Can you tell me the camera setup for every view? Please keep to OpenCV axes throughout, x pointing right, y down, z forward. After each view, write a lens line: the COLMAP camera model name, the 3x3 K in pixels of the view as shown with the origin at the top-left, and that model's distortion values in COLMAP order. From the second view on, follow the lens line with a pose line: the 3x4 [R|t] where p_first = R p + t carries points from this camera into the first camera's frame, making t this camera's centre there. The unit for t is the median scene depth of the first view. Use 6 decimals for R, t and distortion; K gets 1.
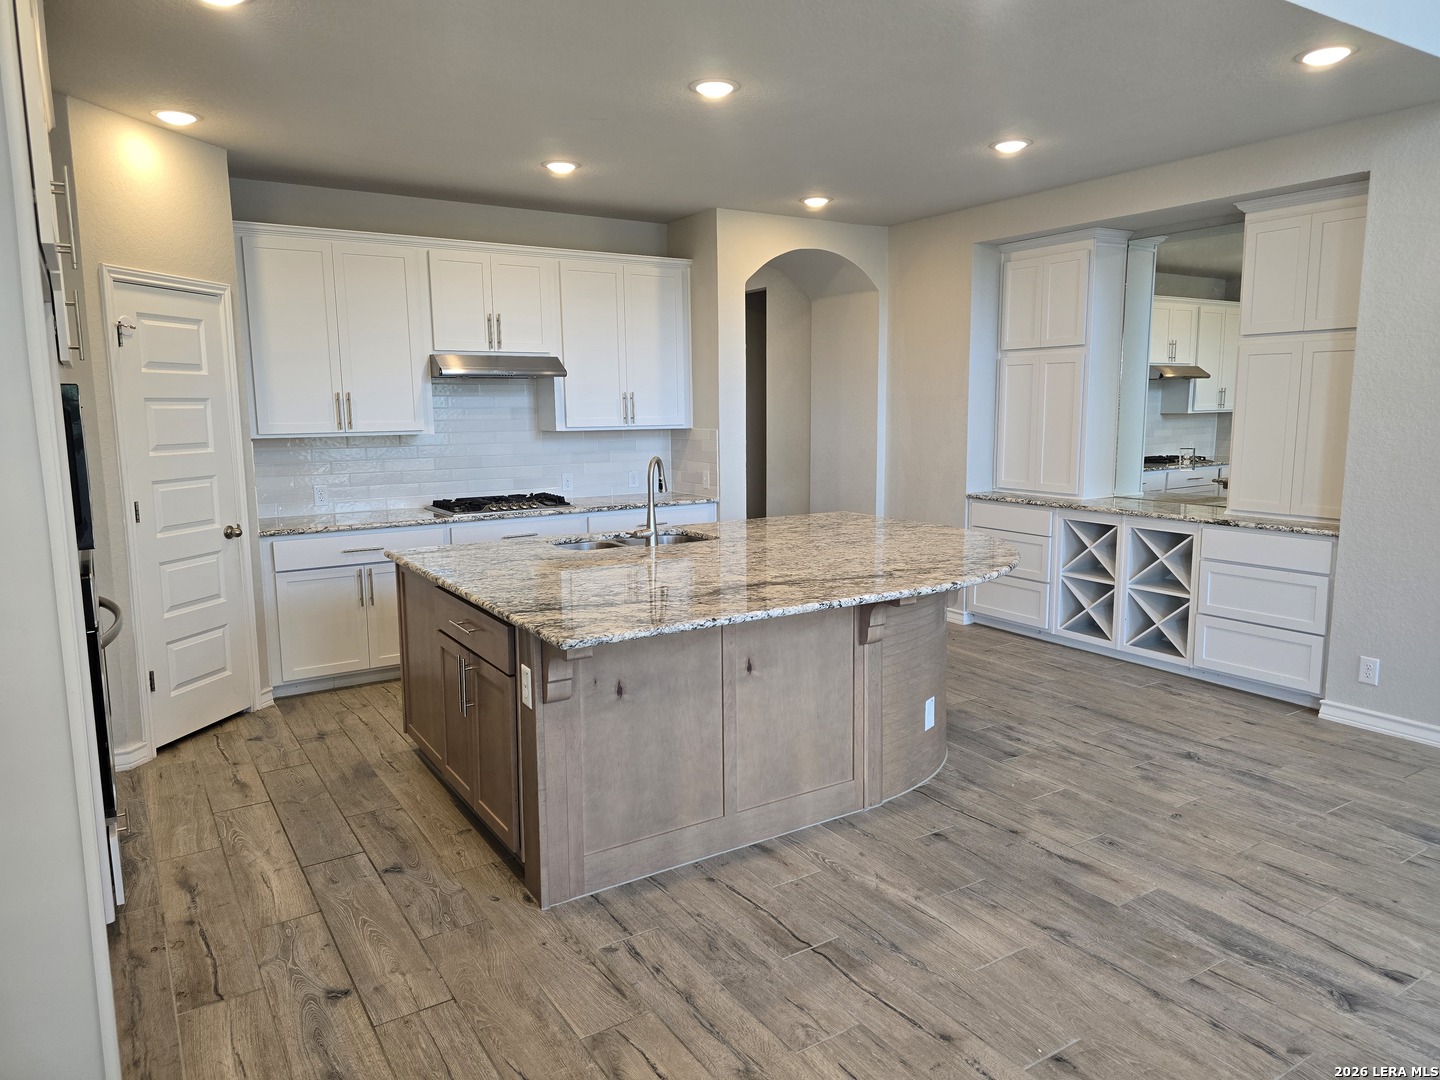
lens RADIAL K [[966.3, 0, 716.8], [0, 966.3, 532.7], [0, 0, 1]] dist [0.060313, -0.055393]
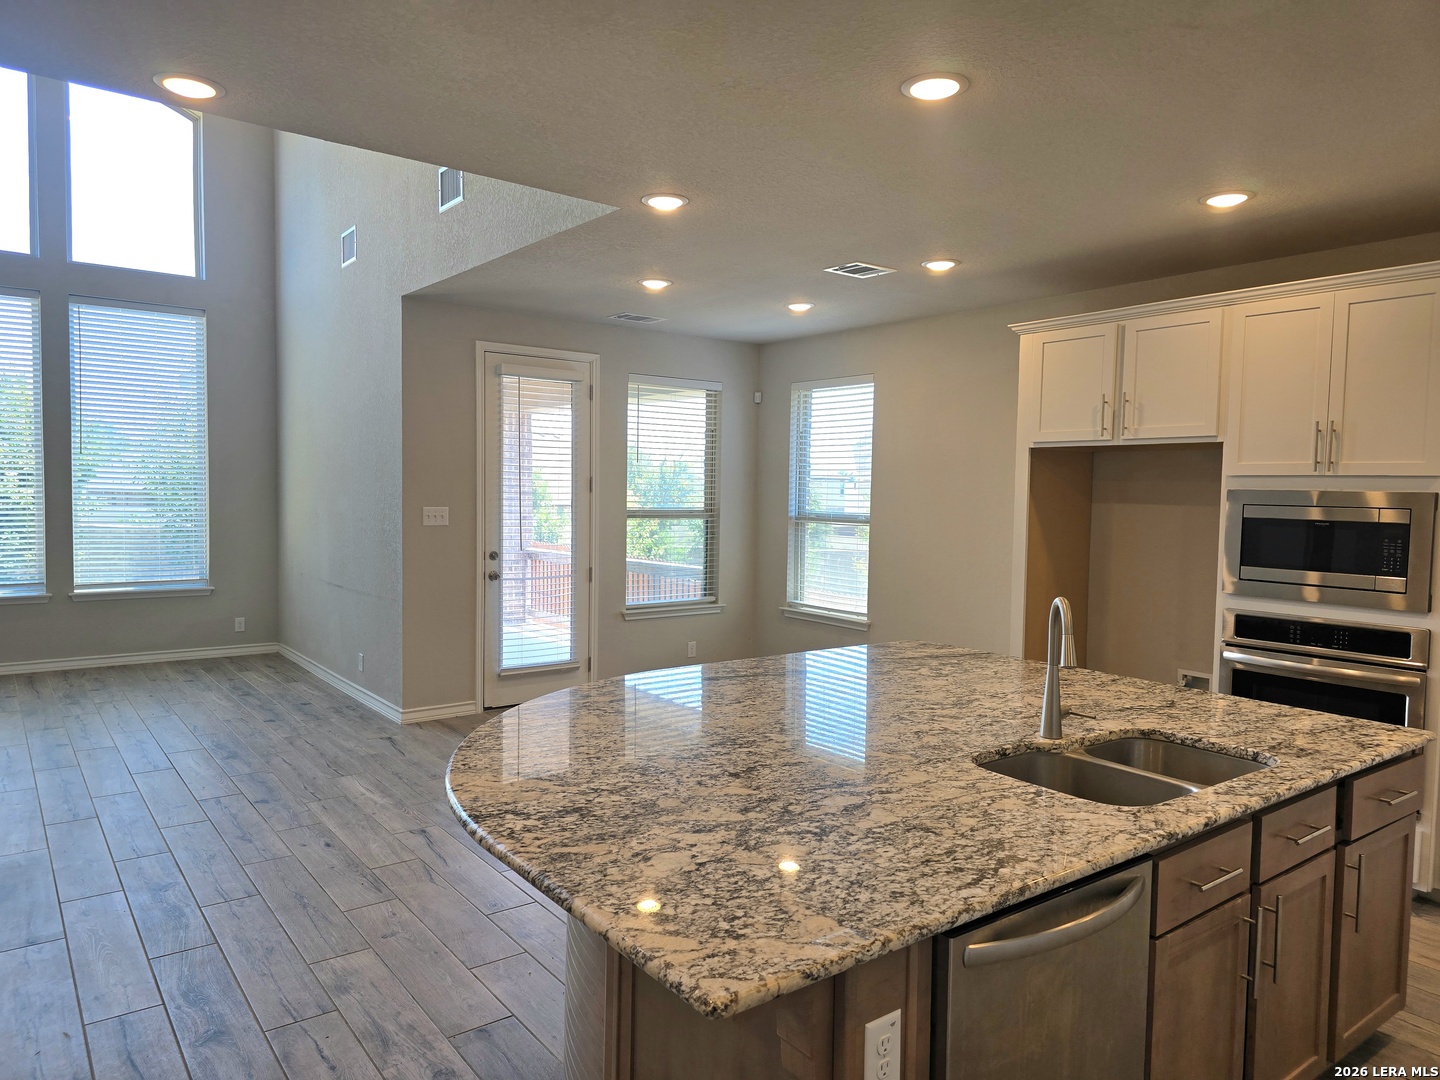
lens RADIAL K [[966.3, 0, 717.9], [0, 966.3, 544.3], [0, 0, 1]] dist [0.060313, -0.055393]
pose [[-0.996251, -0.004978, -0.086366, 0.161886], [-0.021680, 0.980850, 0.193554, -0.183624], [0.083749, 0.194701, -0.977281, 1.277973]]
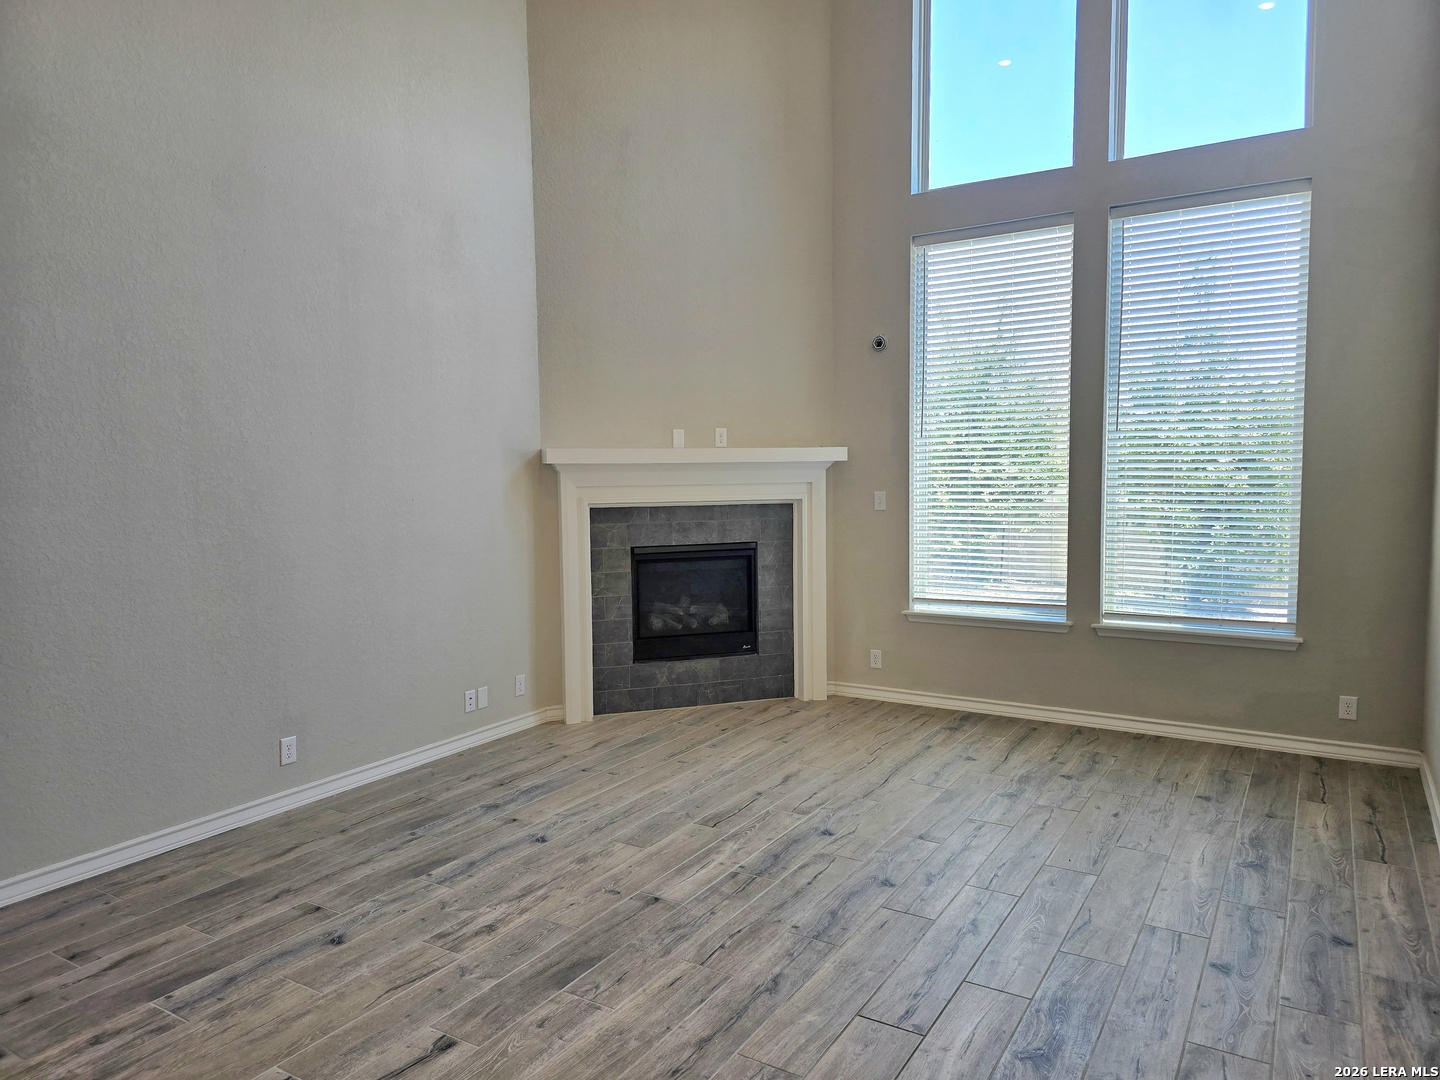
lens RADIAL K [[966.3, 0, 721.9], [0, 966.3, 545.1], [0, 0, 1]] dist [0.060313, -0.055393]
pose [[-0.440236, -0.057665, 0.896028, 0.232789], [0.137916, 0.981750, 0.130943, -0.084394], [-0.887227, 0.181223, -0.424249, 0.556747]]
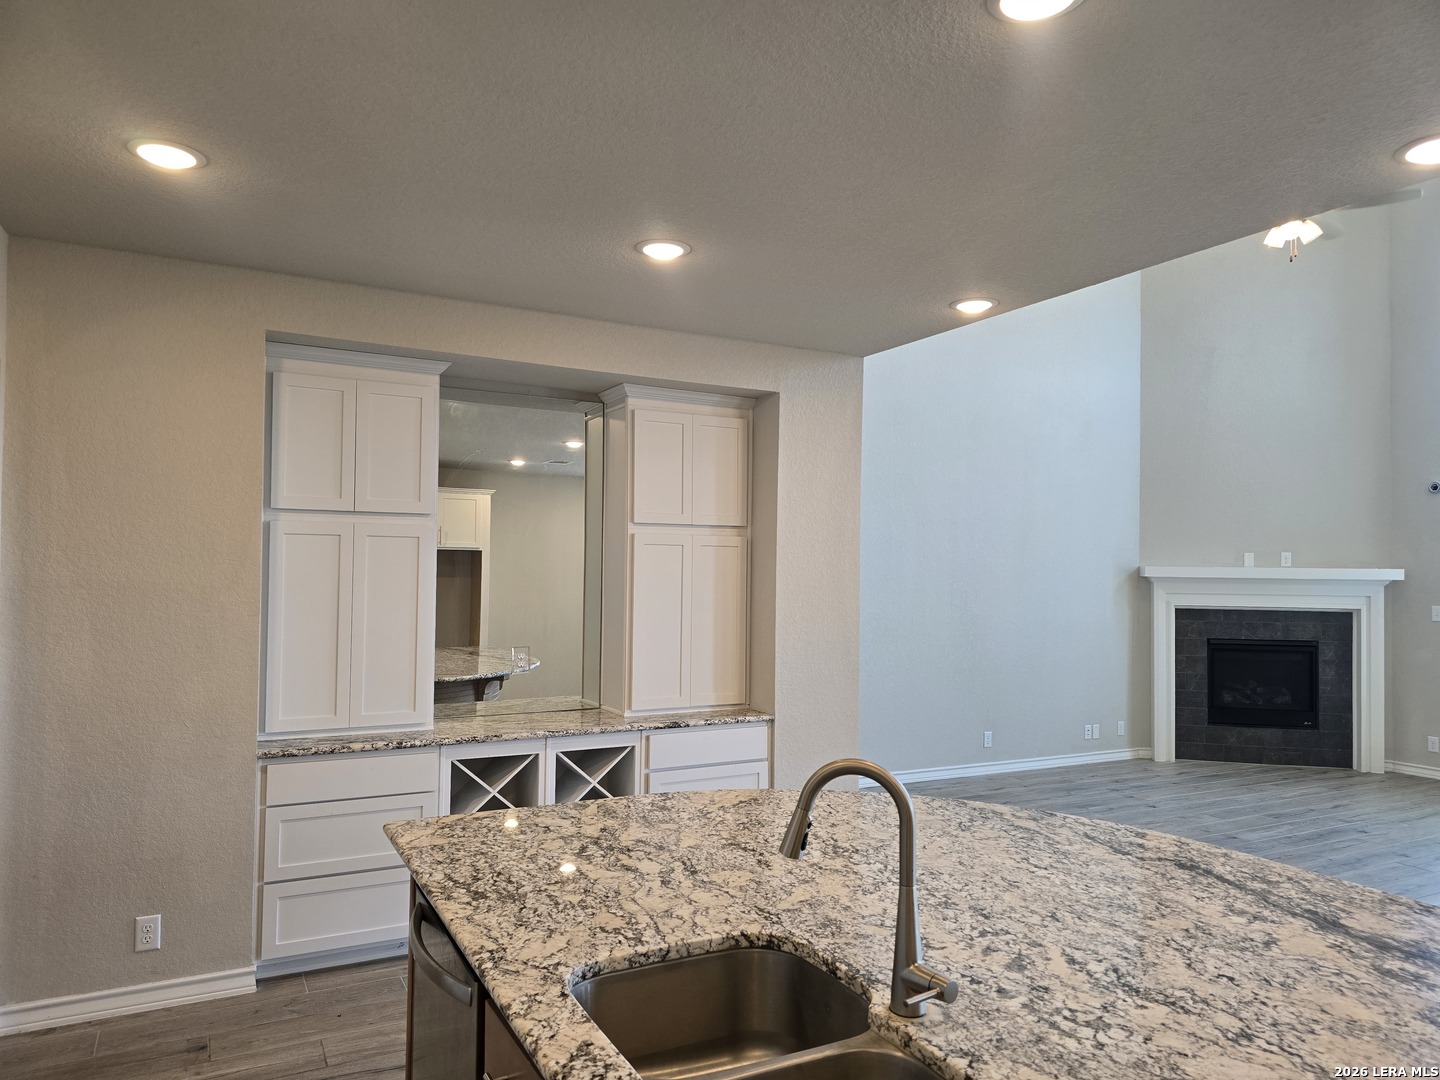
lens RADIAL K [[966.3, 0, 711.9], [0, 966.3, 547.3], [0, 0, 1]] dist [0.060313, -0.055393]
pose [[0.080172, 0.032428, 0.996253, -0.365310], [0.121678, 0.991678, -0.042071, -0.126355], [-0.989326, 0.124595, 0.075558, 0.833970]]
